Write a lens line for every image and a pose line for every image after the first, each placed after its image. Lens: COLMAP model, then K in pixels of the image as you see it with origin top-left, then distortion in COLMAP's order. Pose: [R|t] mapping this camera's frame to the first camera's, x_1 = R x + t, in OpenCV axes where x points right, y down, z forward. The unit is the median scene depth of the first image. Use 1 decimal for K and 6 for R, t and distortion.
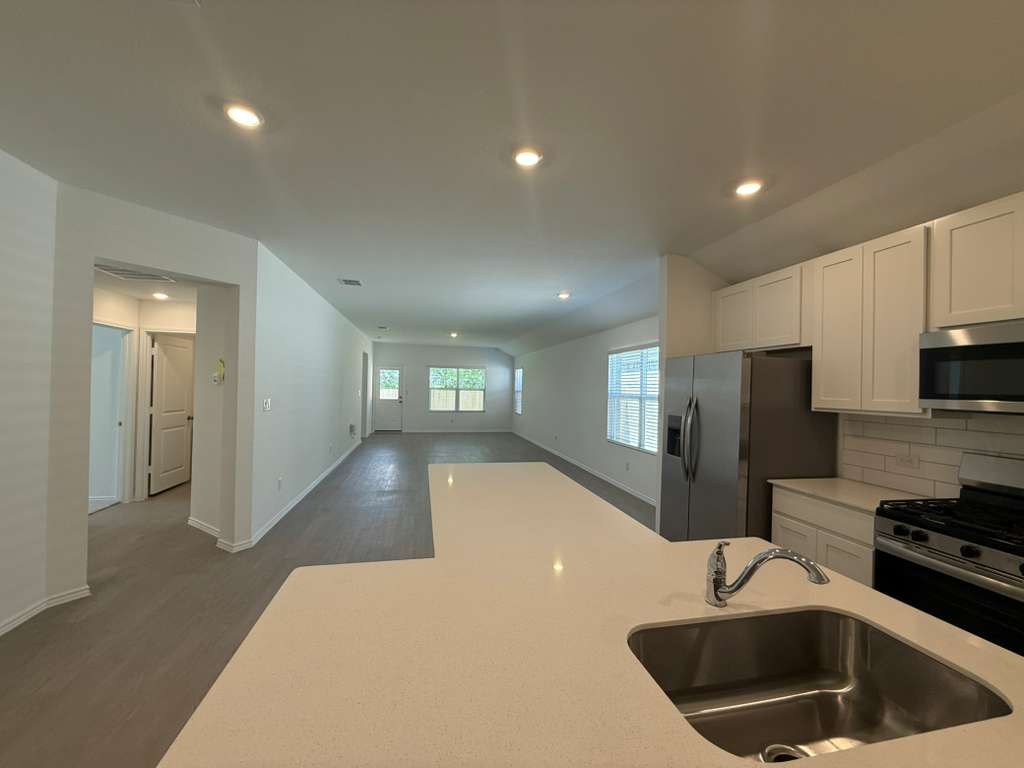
lens RADIAL K [[413.8, 0, 511.4], [0, 413.8, 387.2], [0, 0, 1]] dist [0.008522, 0.000265]
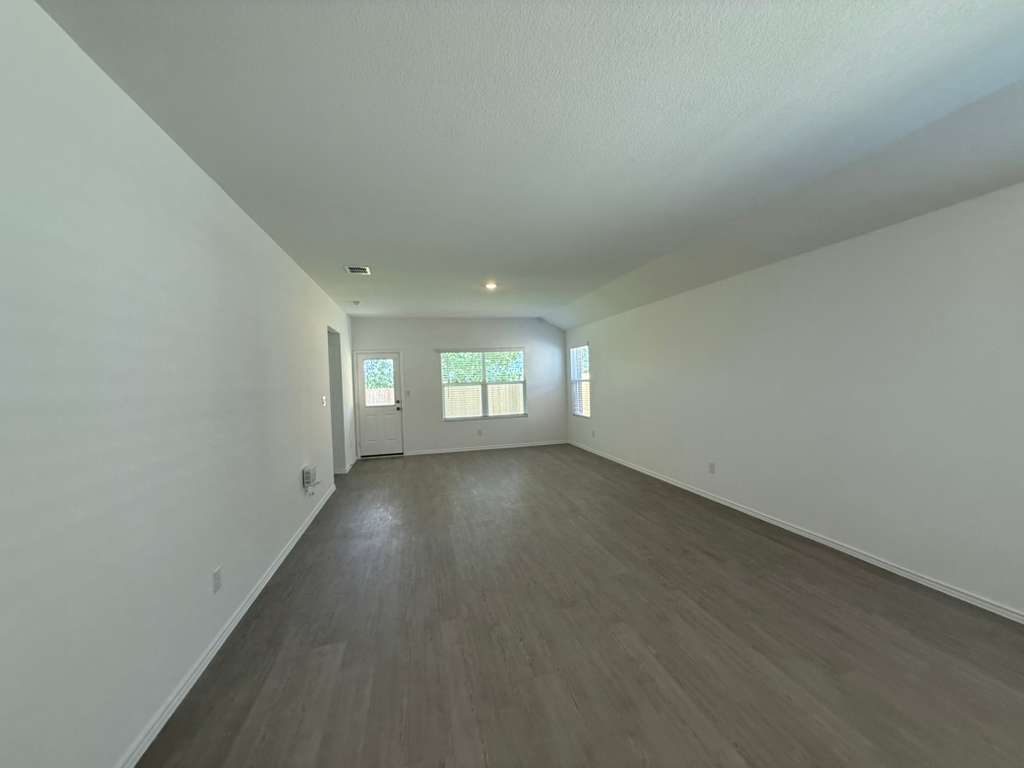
lens RADIAL K [[413.8, 0, 512.2], [0, 413.8, 386.6], [0, 0, 1]] dist [0.008522, 0.000265]
pose [[0.998215, -0.056288, 0.019974, -0.102775], [0.055854, 0.998204, 0.021645, -0.002553], [-0.021157, -0.020490, 0.999566, 0.354554]]
